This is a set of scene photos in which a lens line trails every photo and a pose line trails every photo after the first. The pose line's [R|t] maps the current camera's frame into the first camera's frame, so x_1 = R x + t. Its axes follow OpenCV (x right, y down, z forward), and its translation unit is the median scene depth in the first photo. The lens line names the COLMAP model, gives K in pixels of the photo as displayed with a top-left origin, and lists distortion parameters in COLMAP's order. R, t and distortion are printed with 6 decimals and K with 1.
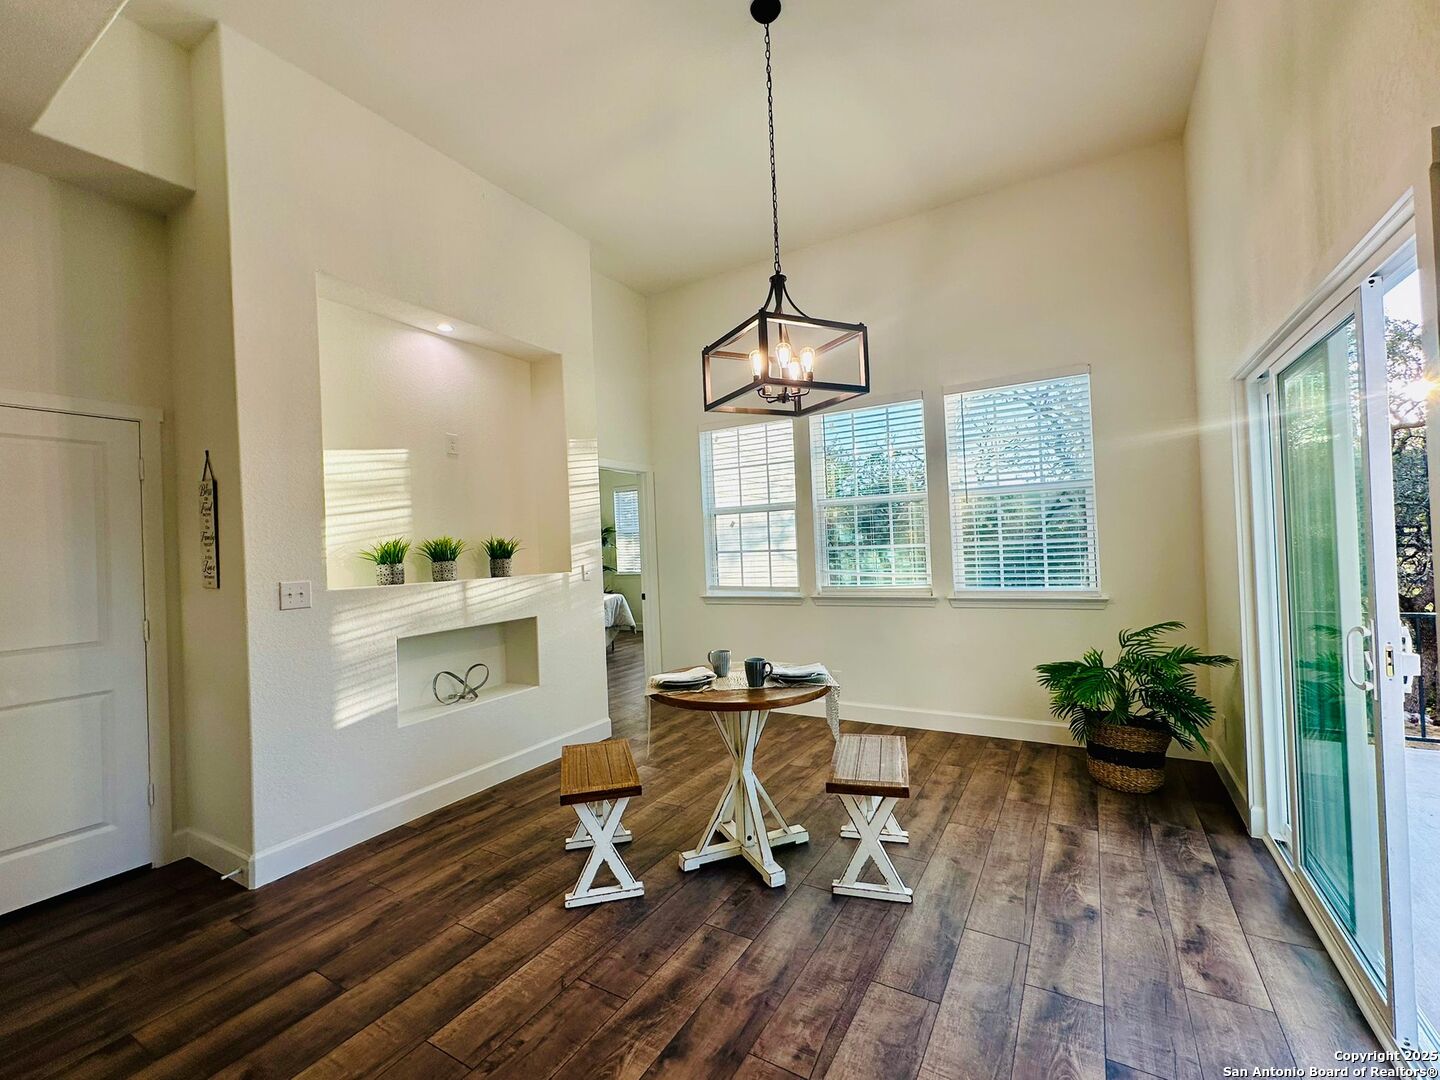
lens RADIAL K [[615.3, 0, 720.5], [0, 615.3, 542.3], [0, 0, 1]] dist [-0.001855, -0.000093]
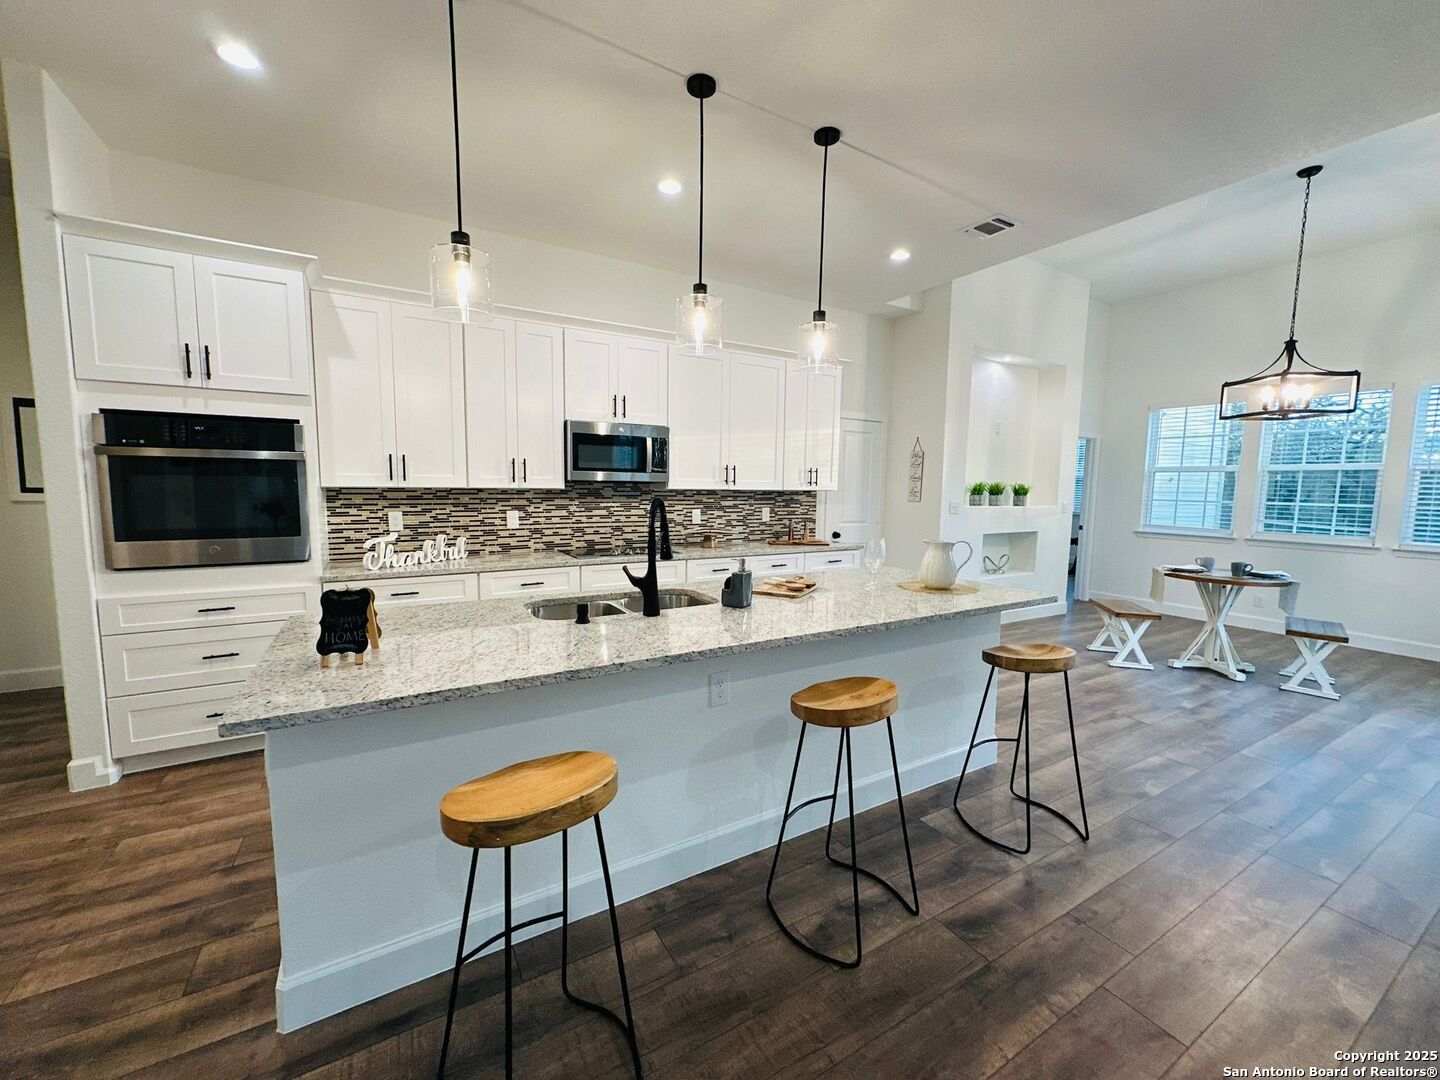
lens RADIAL K [[576.5, 0, 719.5], [0, 576.5, 542.0], [0, 0, 1]] dist [-0.001238, 0.000045]
pose [[0.875062, 0.105106, -0.472461, -0.407449], [-0.051497, 0.990814, 0.125042, -0.002510], [0.481263, -0.085089, 0.872436, -1.011099]]
